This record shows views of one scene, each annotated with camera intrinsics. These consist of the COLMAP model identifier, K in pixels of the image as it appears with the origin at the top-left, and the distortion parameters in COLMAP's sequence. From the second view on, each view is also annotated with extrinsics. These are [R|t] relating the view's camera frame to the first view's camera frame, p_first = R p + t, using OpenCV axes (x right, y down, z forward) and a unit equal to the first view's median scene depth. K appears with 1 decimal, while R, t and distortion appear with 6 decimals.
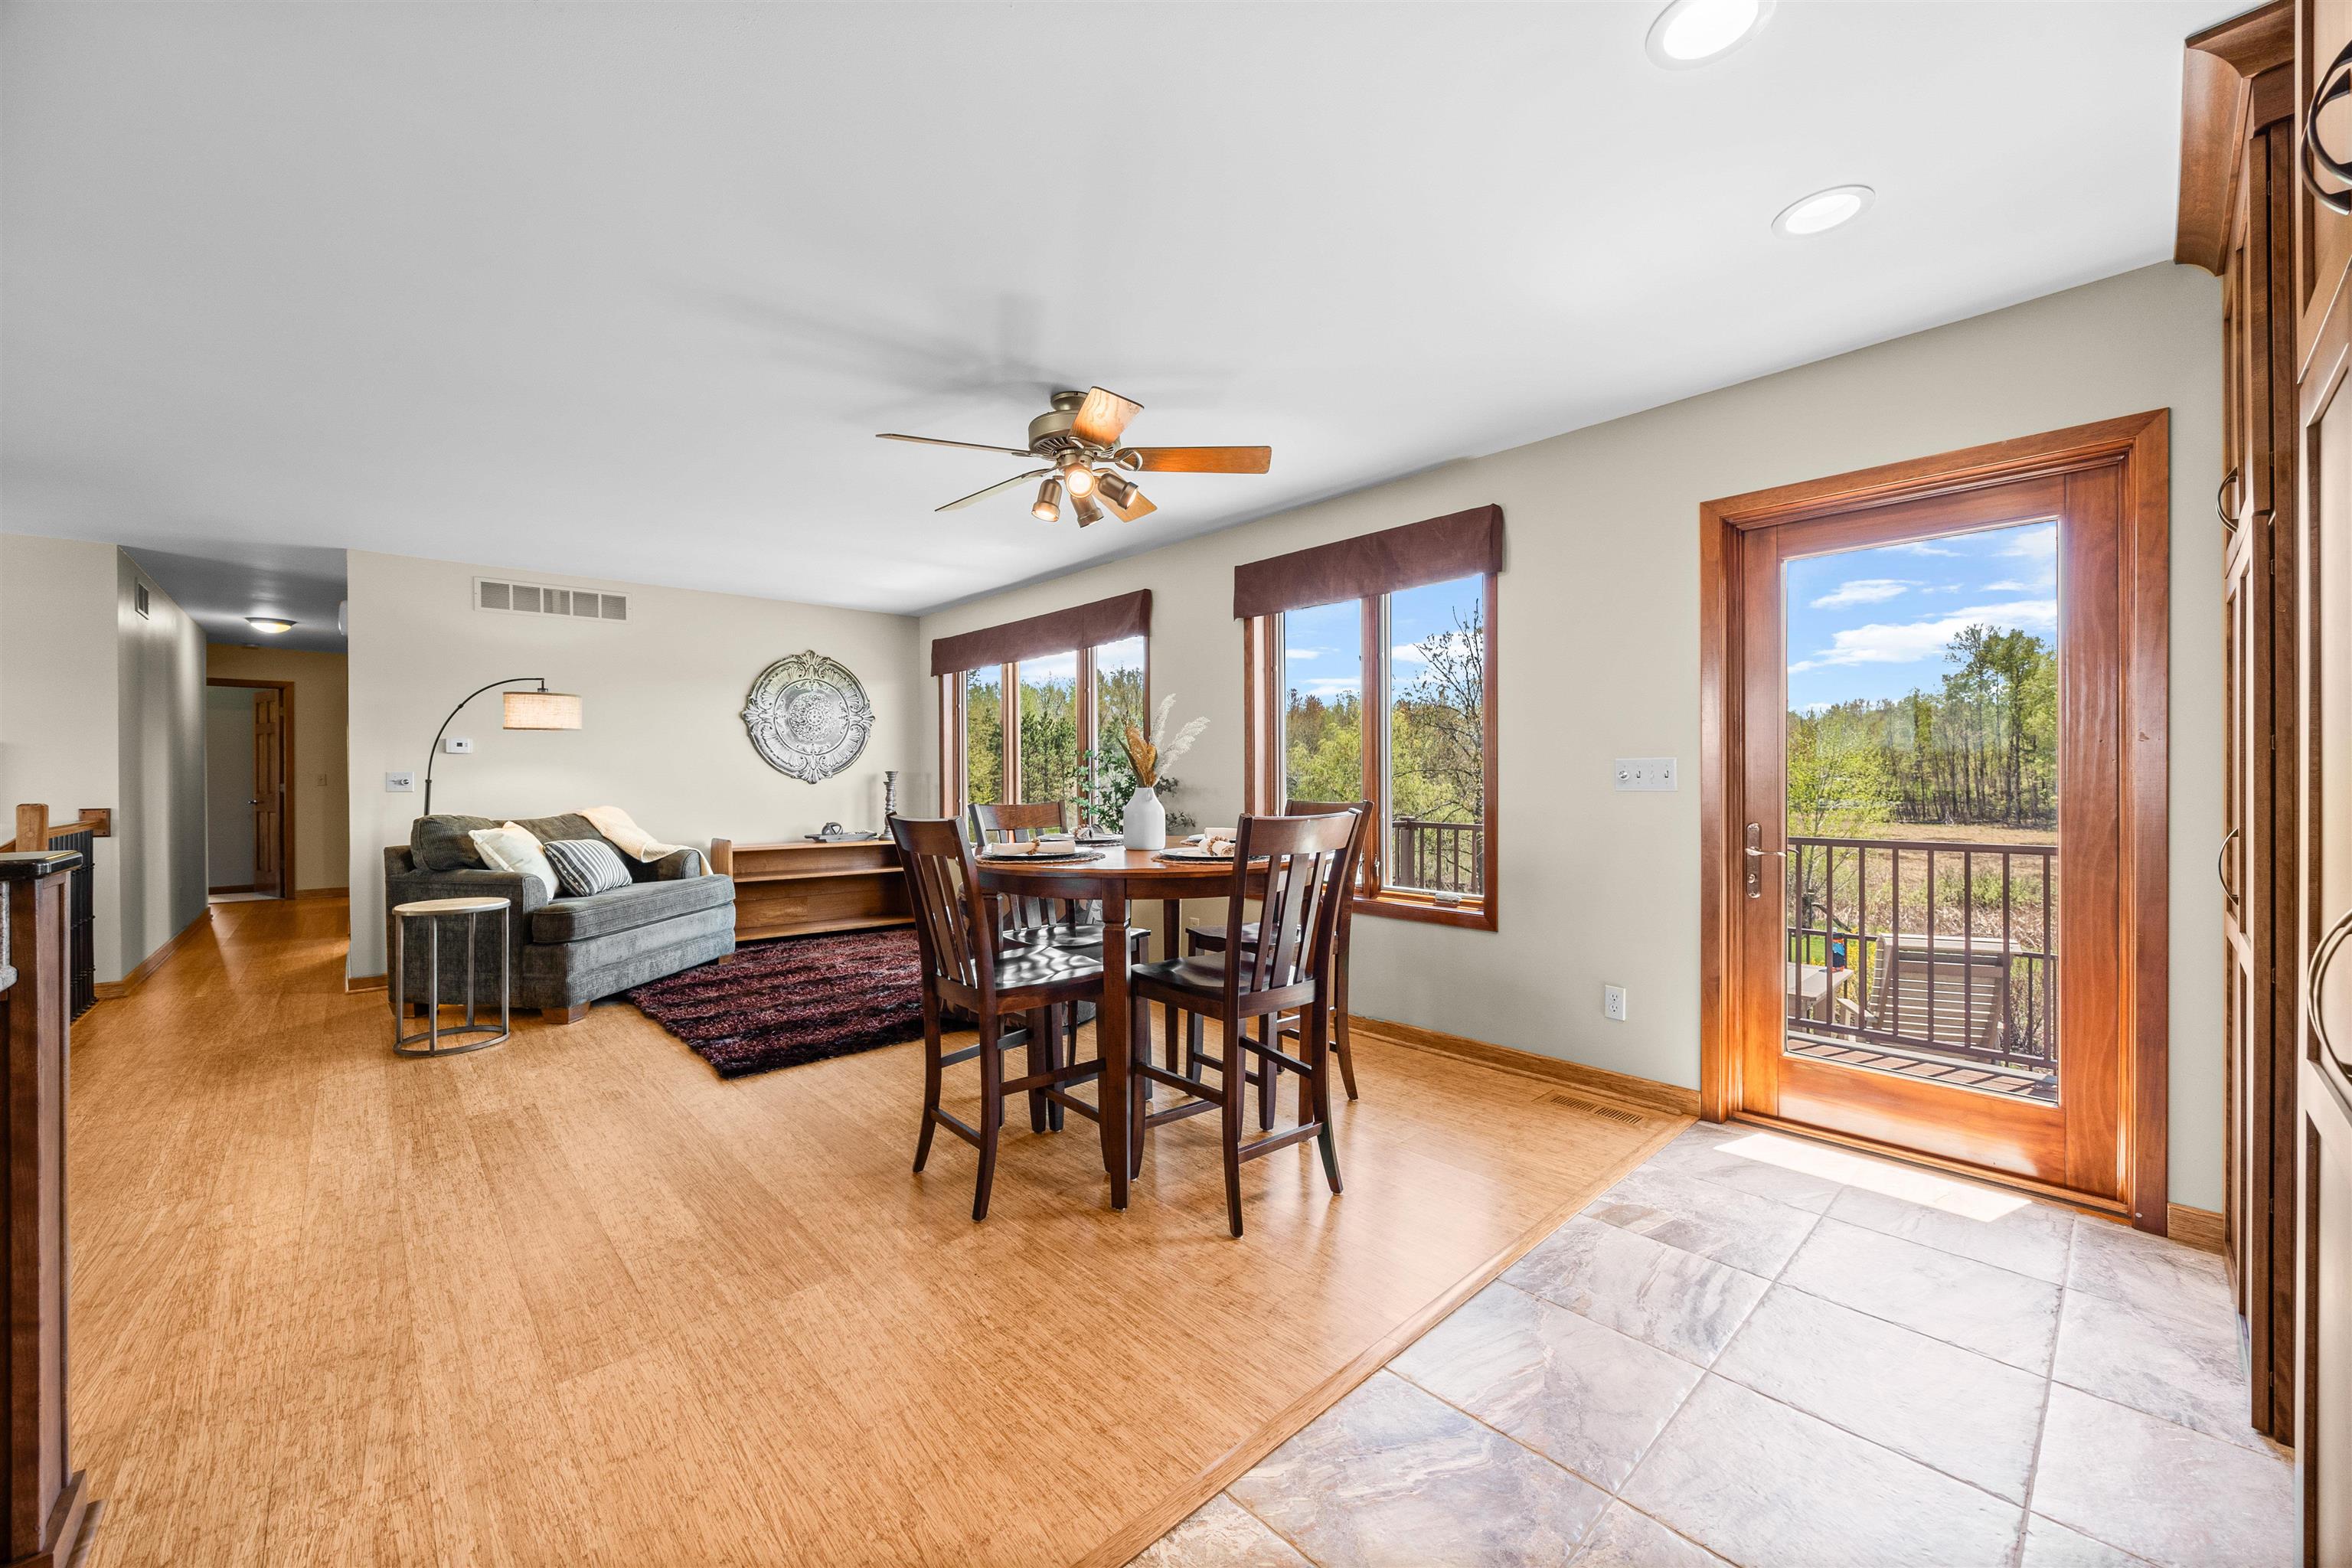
lens RADIAL K [[901.9, 0, 1172.1], [0, 901.9, 785.5], [0, 0, 1]] dist [-0.003089, 0.000078]
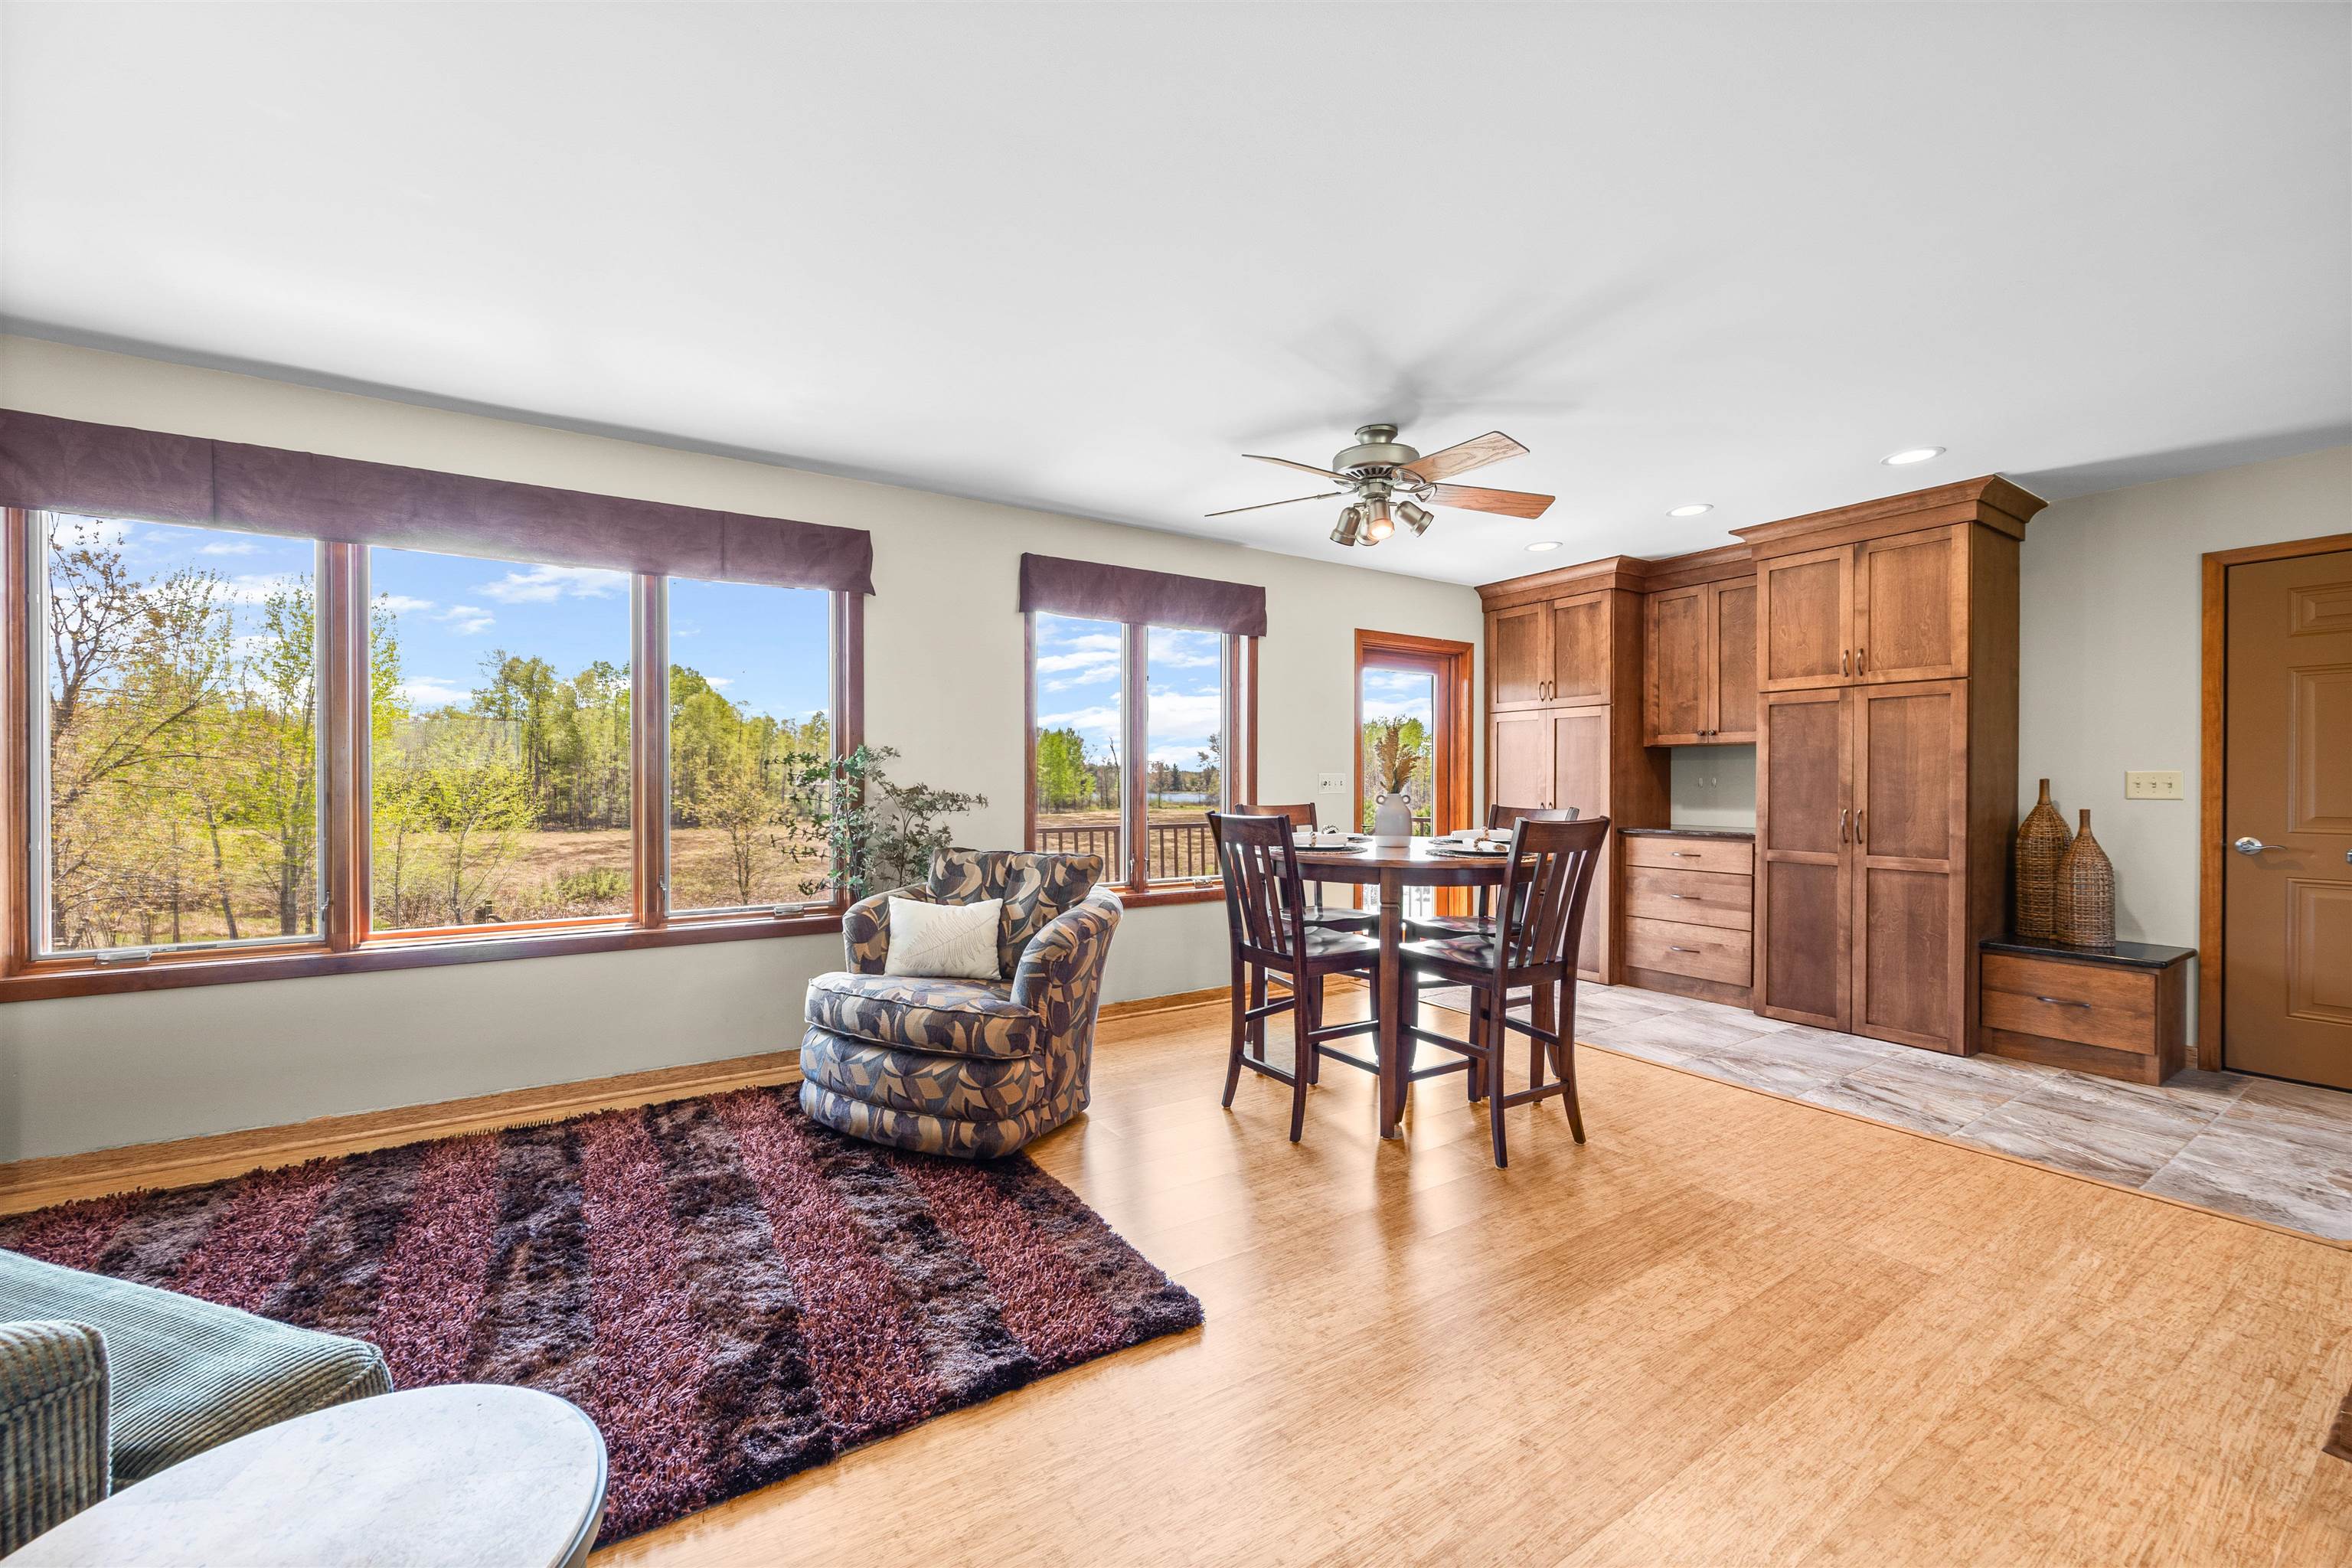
lens RADIAL K [[901.9, 0, 1163.3], [0, 901.9, 800.5], [0, 0, 1]] dist [-0.003089, 0.000078]
pose [[0.173662, -0.016961, 0.984659, -0.855637], [0.012164, 0.999812, 0.015077, -0.007139], [-0.984730, 0.009359, 0.173835, 0.754879]]
